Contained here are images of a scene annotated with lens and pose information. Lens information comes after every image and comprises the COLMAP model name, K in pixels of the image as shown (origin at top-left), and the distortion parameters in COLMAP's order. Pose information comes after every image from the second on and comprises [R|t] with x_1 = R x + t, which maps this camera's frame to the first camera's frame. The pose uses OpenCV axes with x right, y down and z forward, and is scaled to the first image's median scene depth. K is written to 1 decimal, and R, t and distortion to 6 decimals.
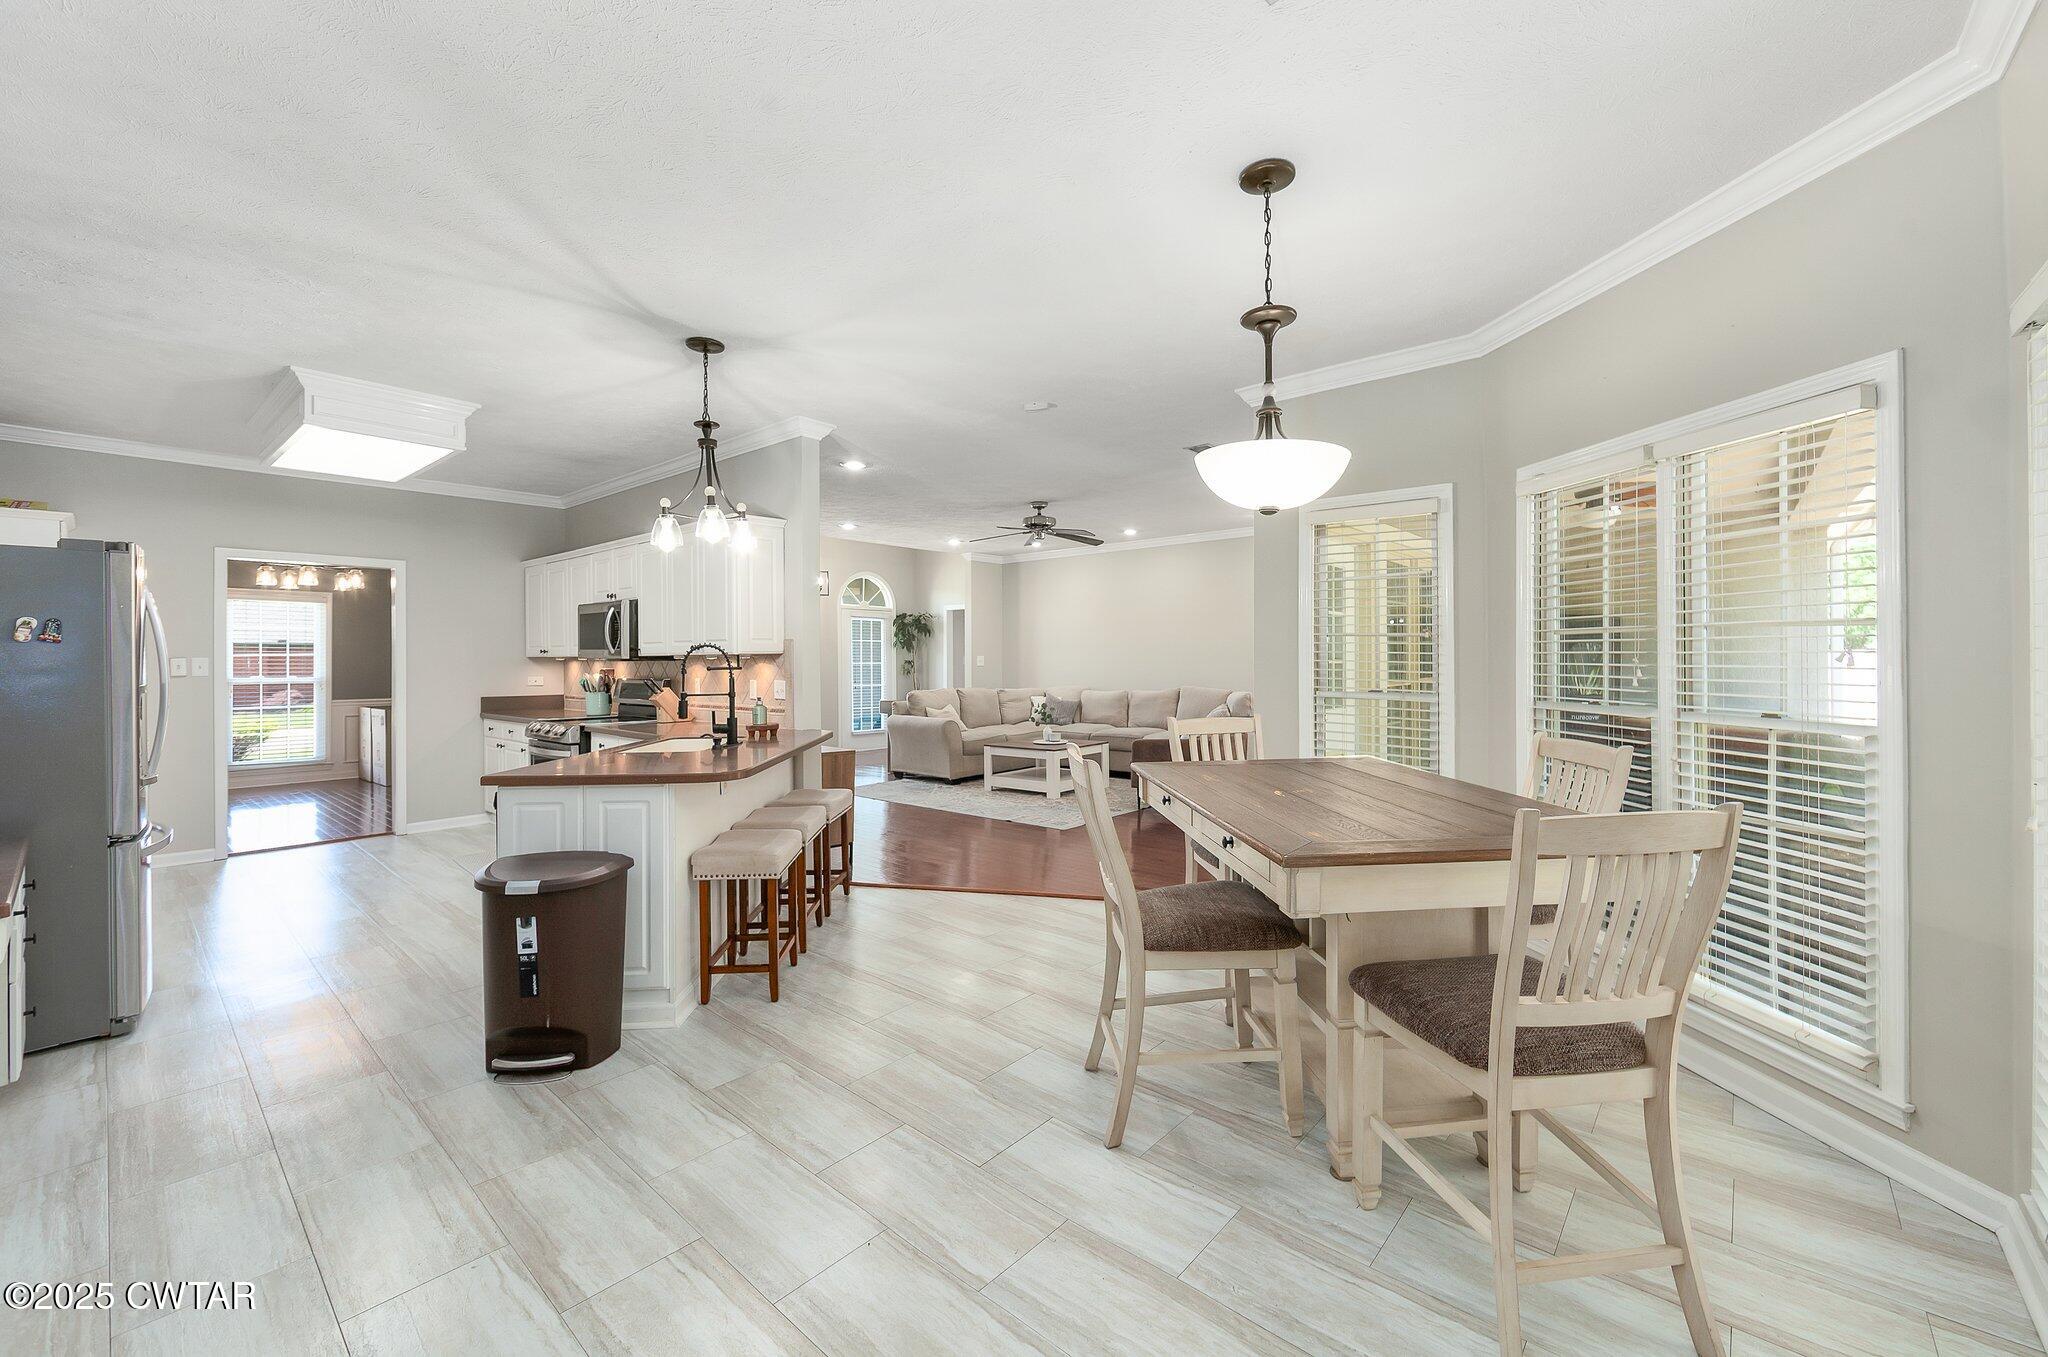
lens RADIAL K [[819.3, 0, 1055.0], [0, 819.3, 651.9], [0, 0, 1]] dist [0.000468, -0.000103]
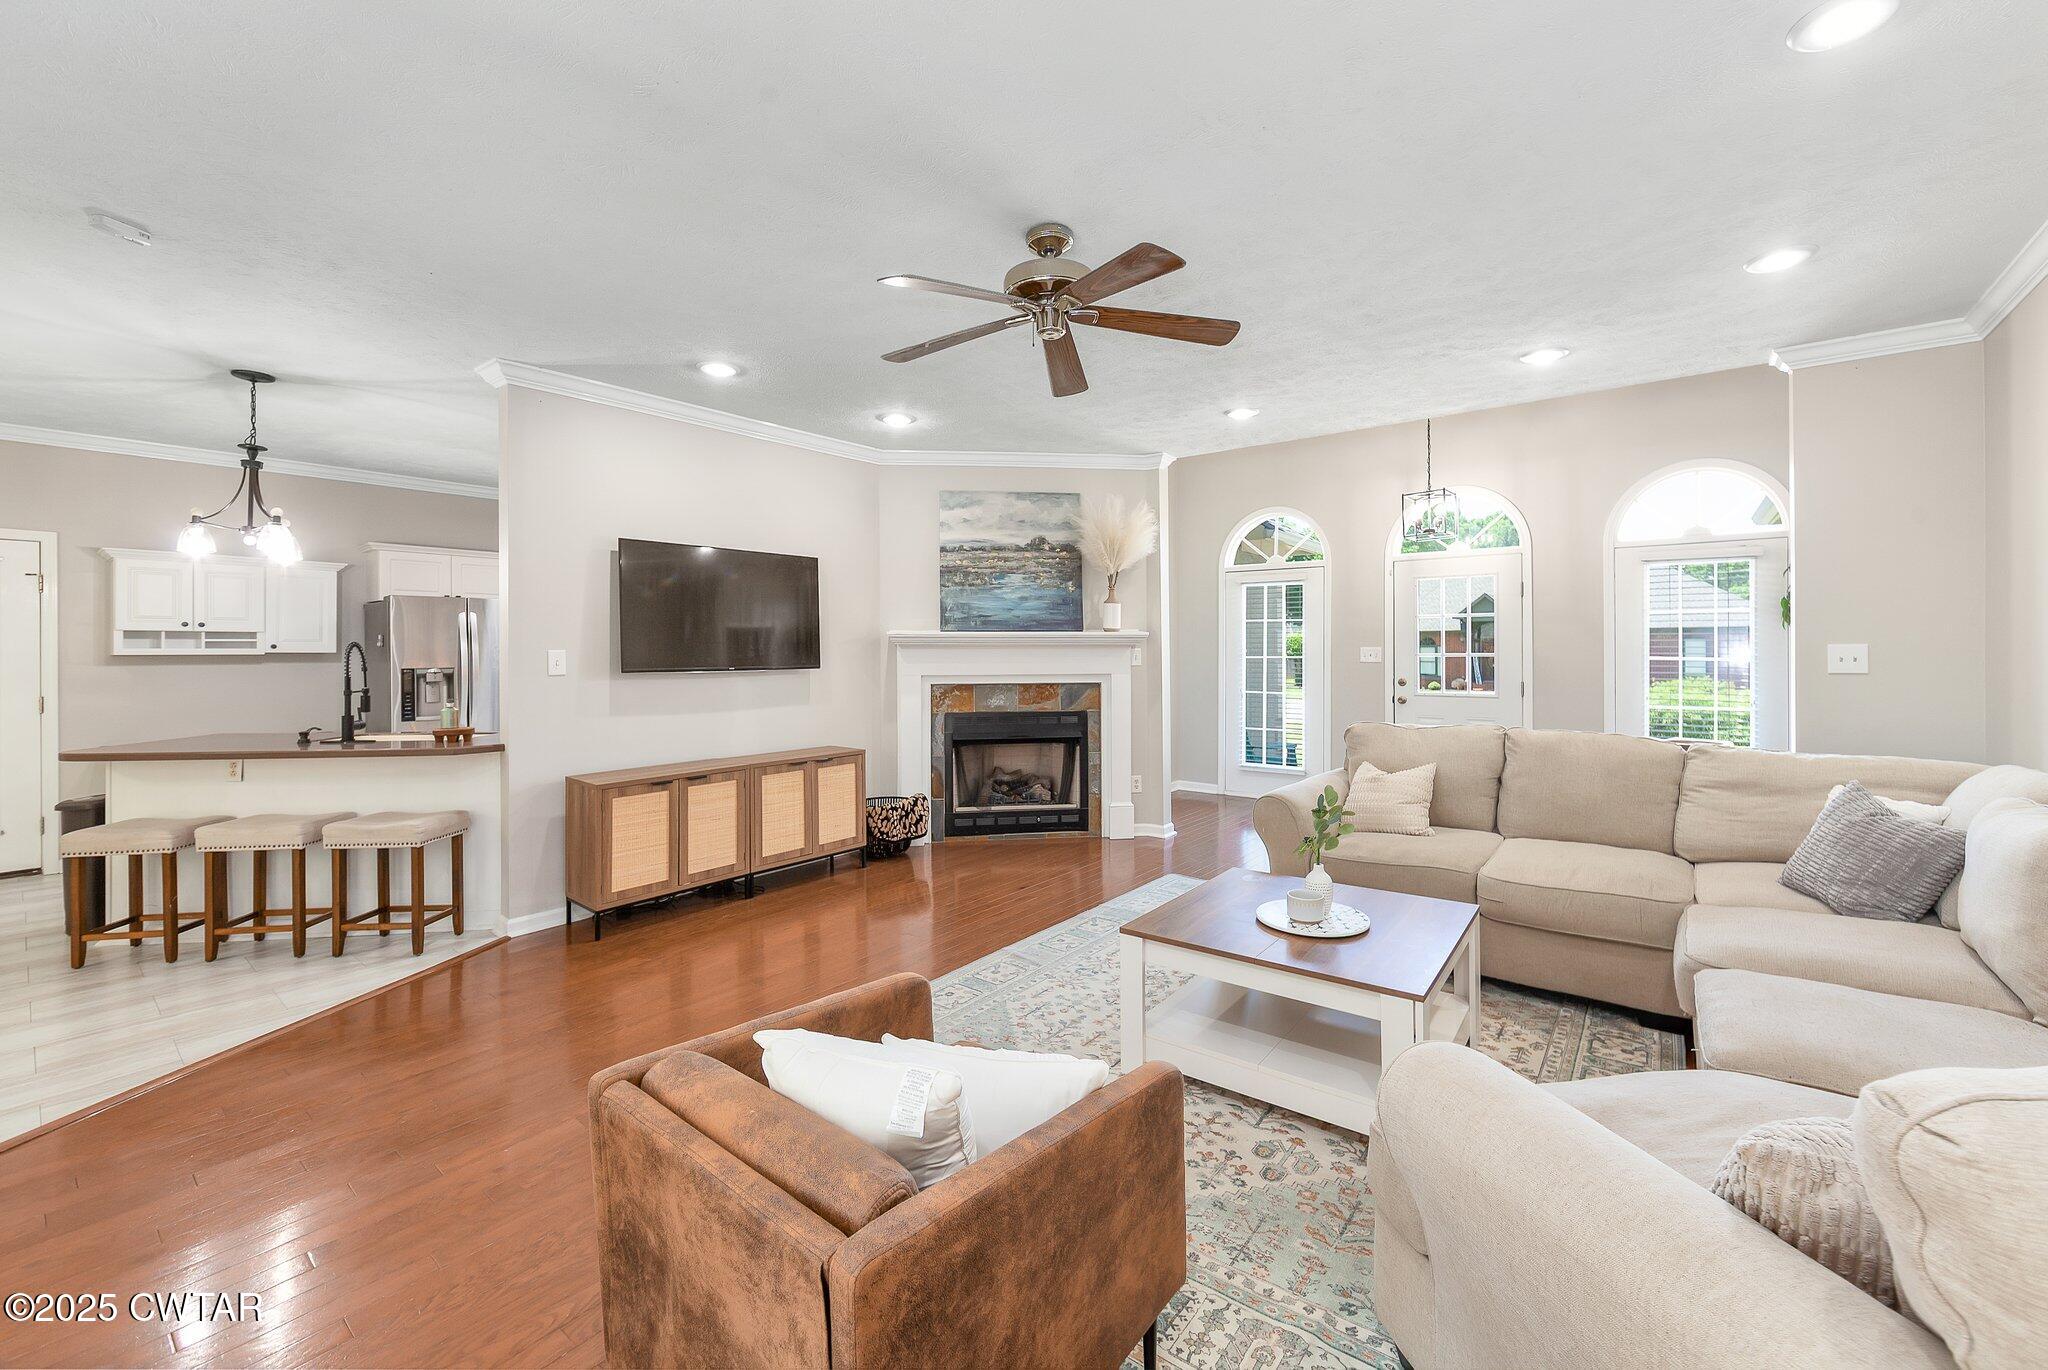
lens RADIAL K [[823.6, 0, 1028.1], [0, 823.6, 646.3], [0, 0, 1]] dist [-0.010906, 0.000035]
pose [[0.027872, 0.000968, -0.999611, 0.342390], [0.012904, 0.999916, 0.001328, 0.002395], [0.999528, -0.012936, 0.027857, 0.968621]]
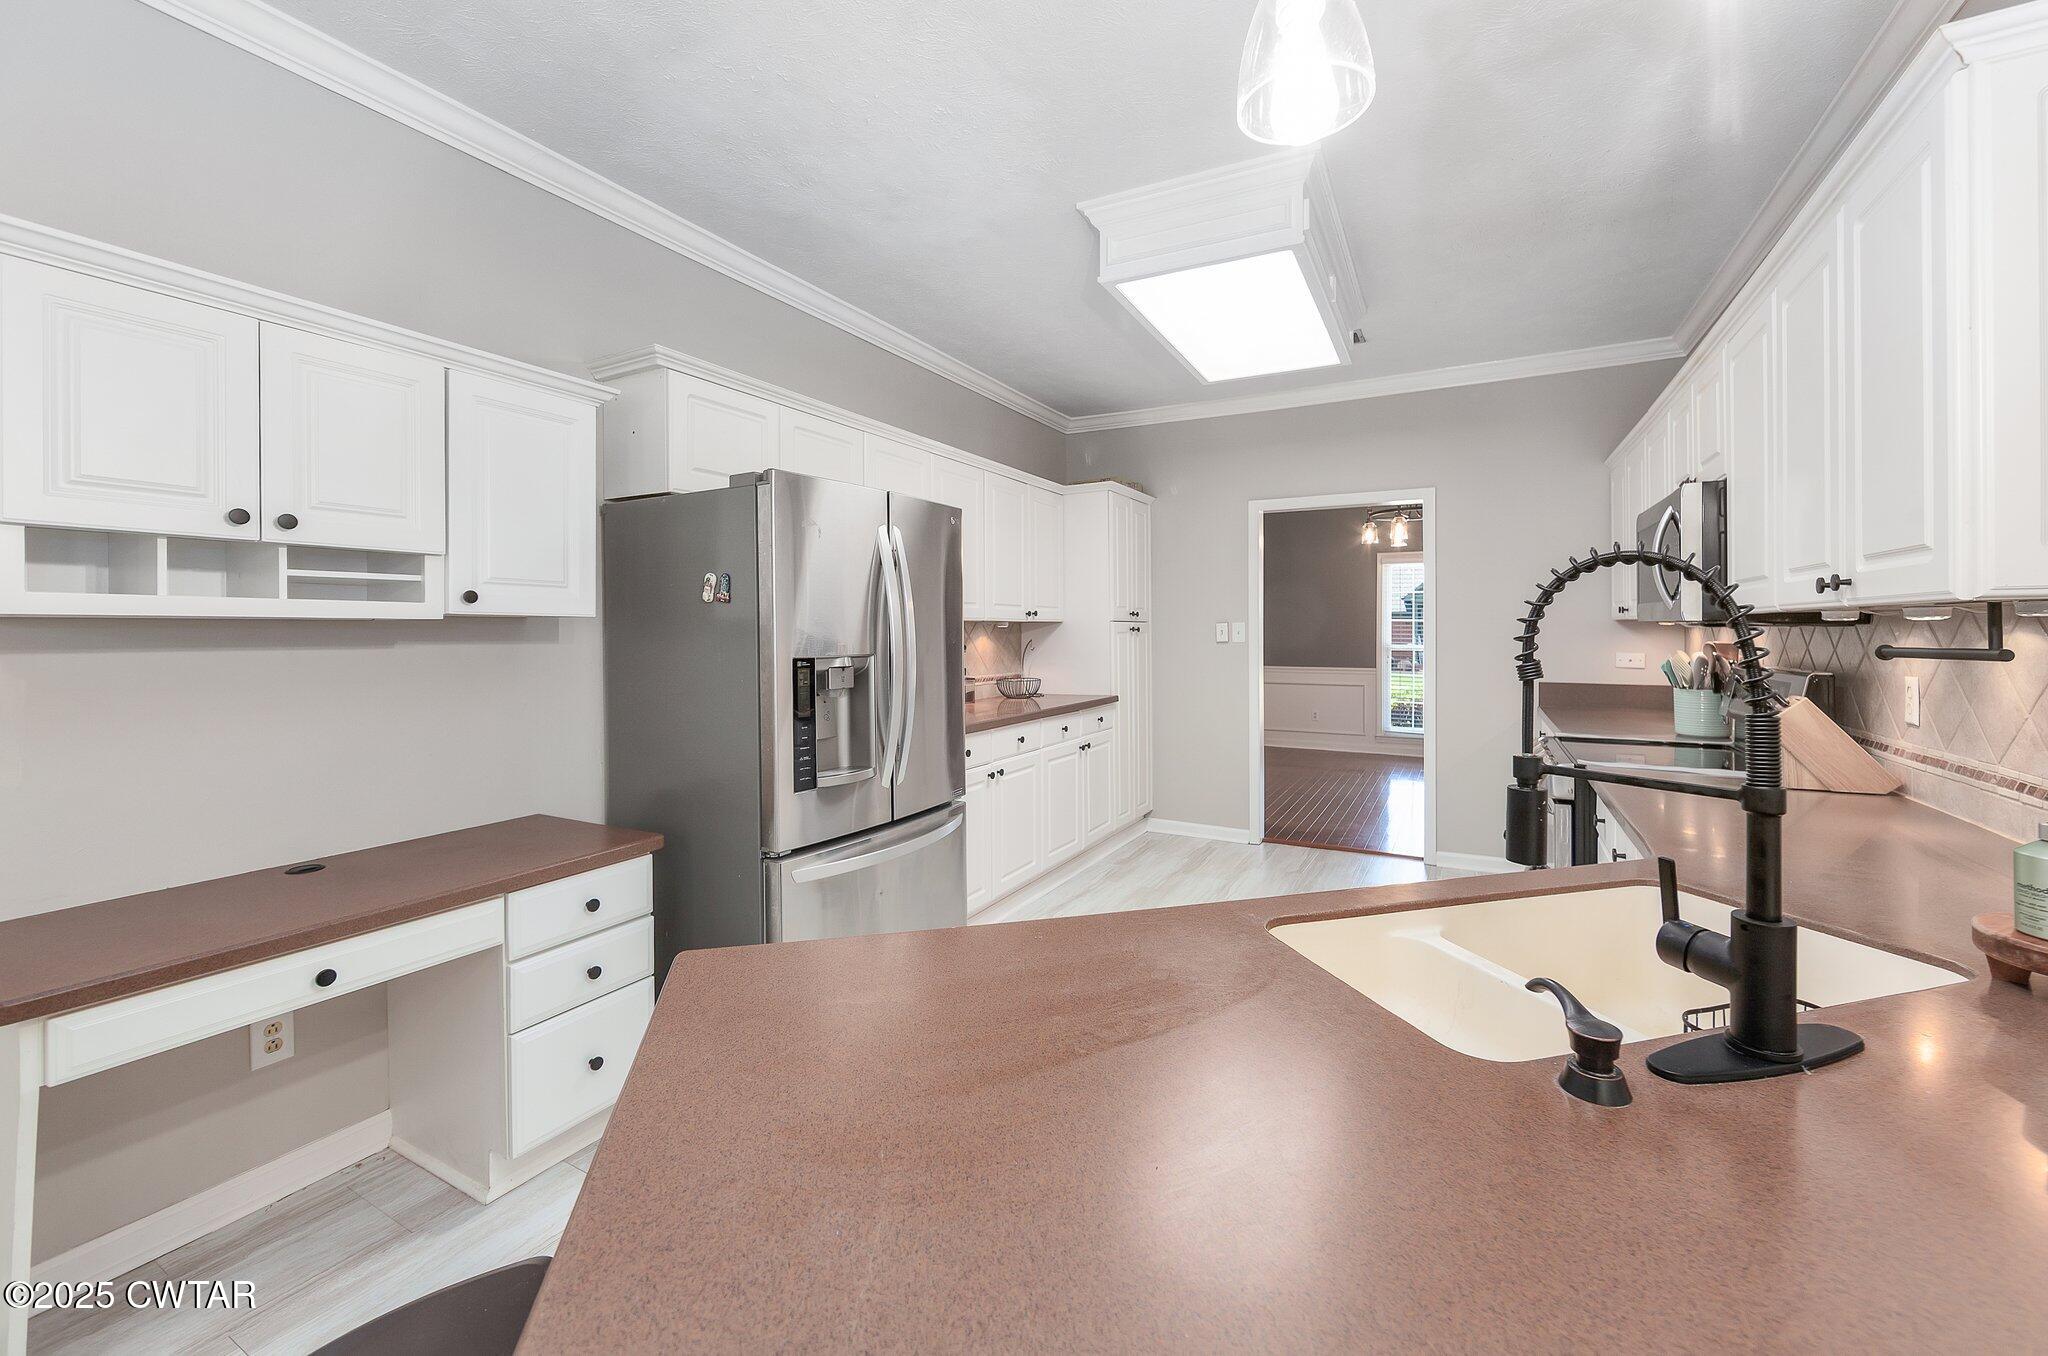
lens RADIAL K [[823.1, 0, 1018.9], [0, 823.1, 641.0], [0, 0, 1]] dist [-0.015187, -0.000065]
pose [[0.189954, 0.017726, -0.981633, -0.129216], [0.009228, 0.999761, 0.019839, 0.005245], [0.981750, -0.012827, 0.189745, 0.423909]]
